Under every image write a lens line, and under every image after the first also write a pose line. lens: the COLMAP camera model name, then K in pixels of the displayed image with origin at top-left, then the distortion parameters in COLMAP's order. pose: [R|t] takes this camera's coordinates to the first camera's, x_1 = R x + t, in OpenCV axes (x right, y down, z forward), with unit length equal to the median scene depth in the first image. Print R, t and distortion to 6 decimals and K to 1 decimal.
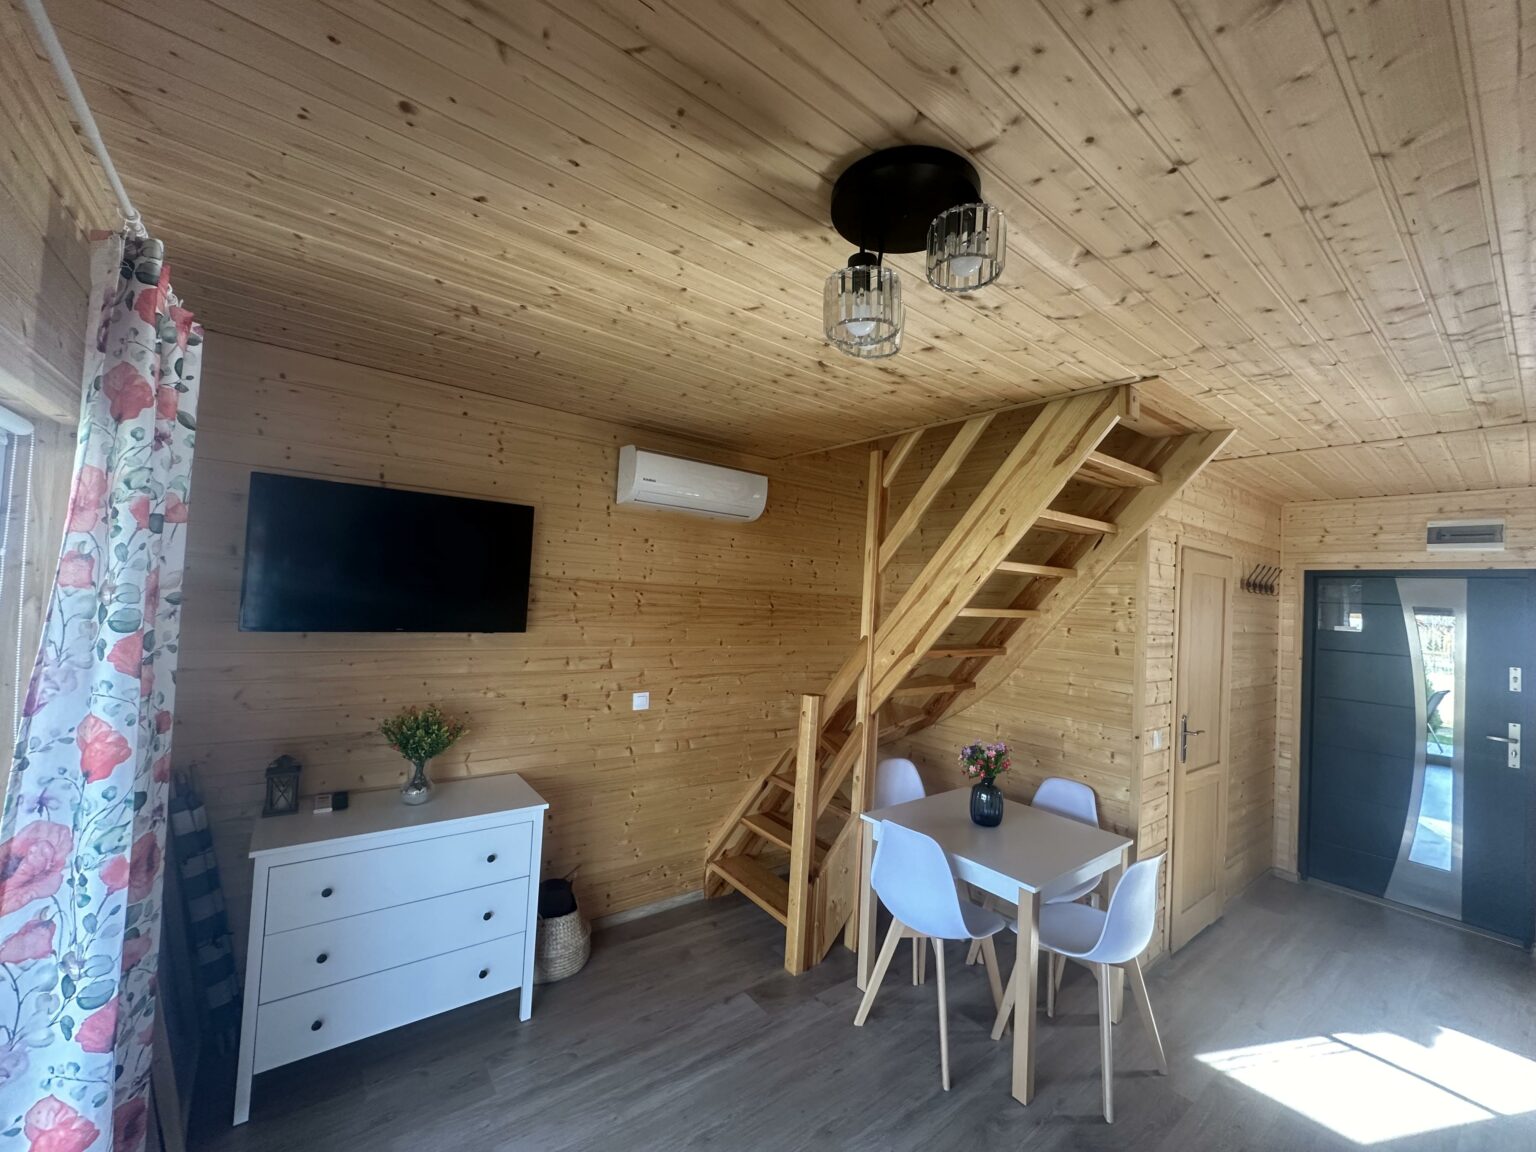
lens RADIAL K [[617.1, 0, 742.4], [0, 617.1, 597.7], [0, 0, 1]] dist [0.006969, 0.000081]
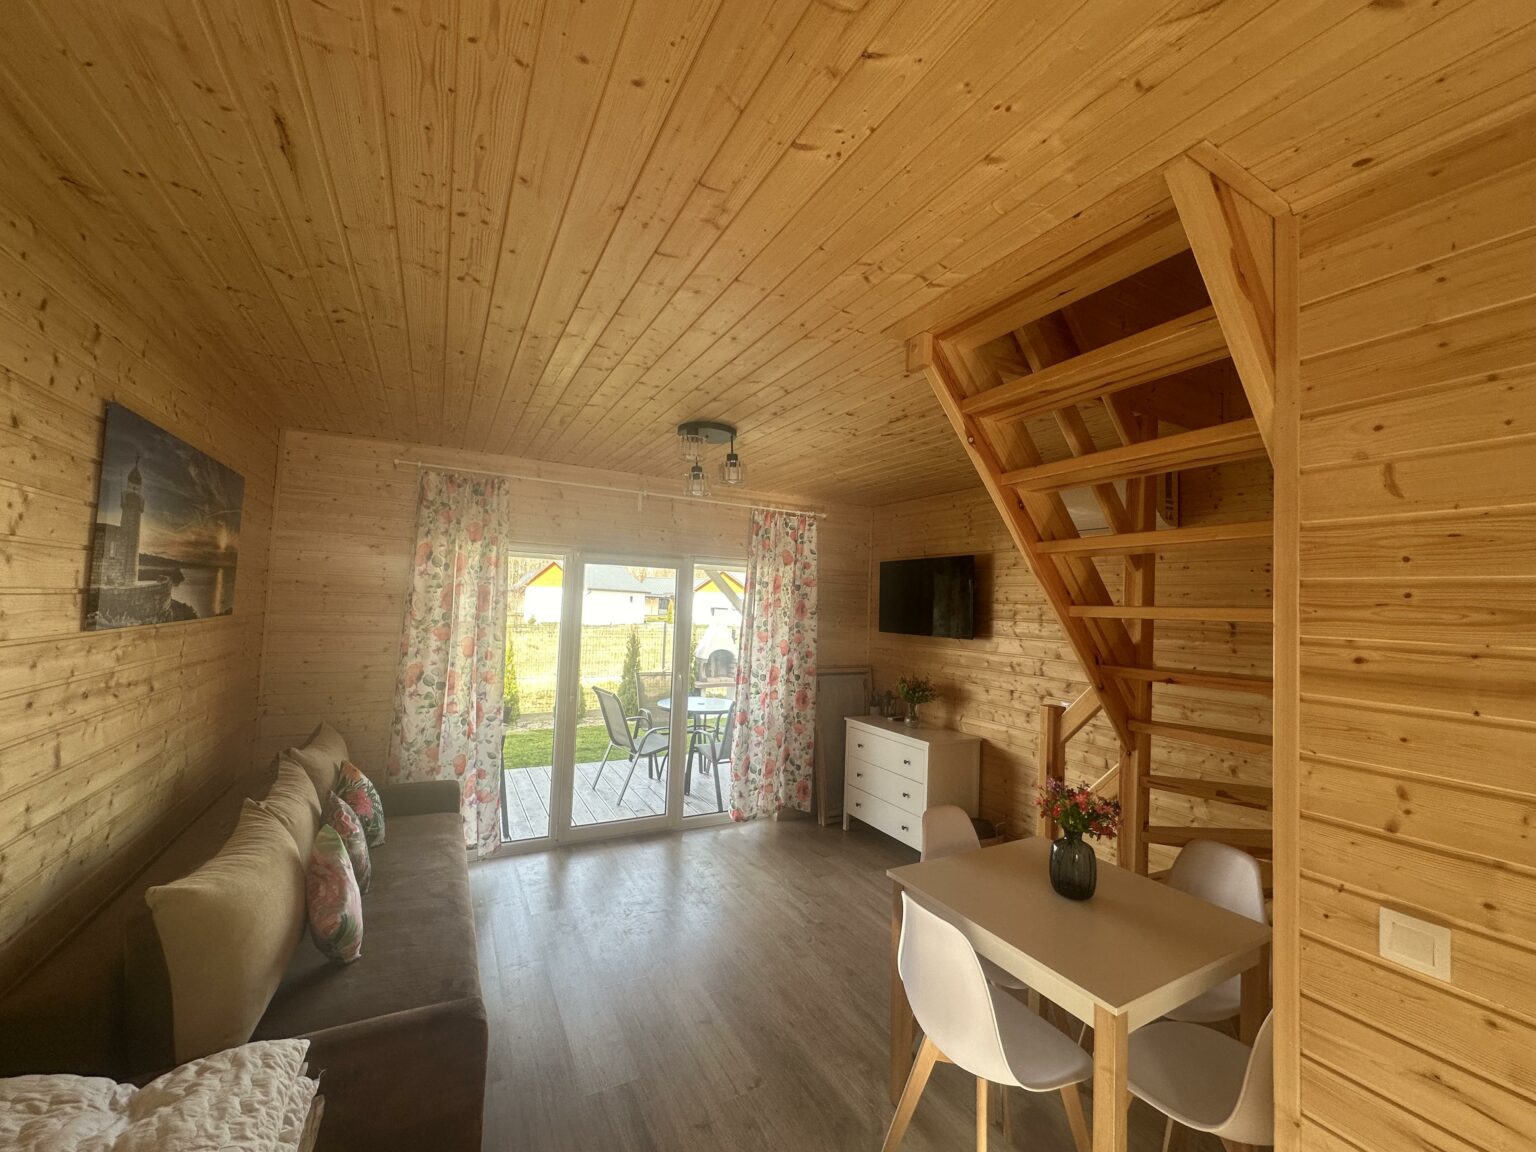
lens RADIAL K [[617.1, 0, 777.4], [0, 617.1, 584.2], [0, 0, 1]] dist [0.006969, 0.000081]
pose [[-0.145903, -0.095838, -0.984646, 1.503575], [-0.026570, 0.995317, -0.092940, 0.100877], [0.988942, 0.012602, -0.147766, 0.950142]]
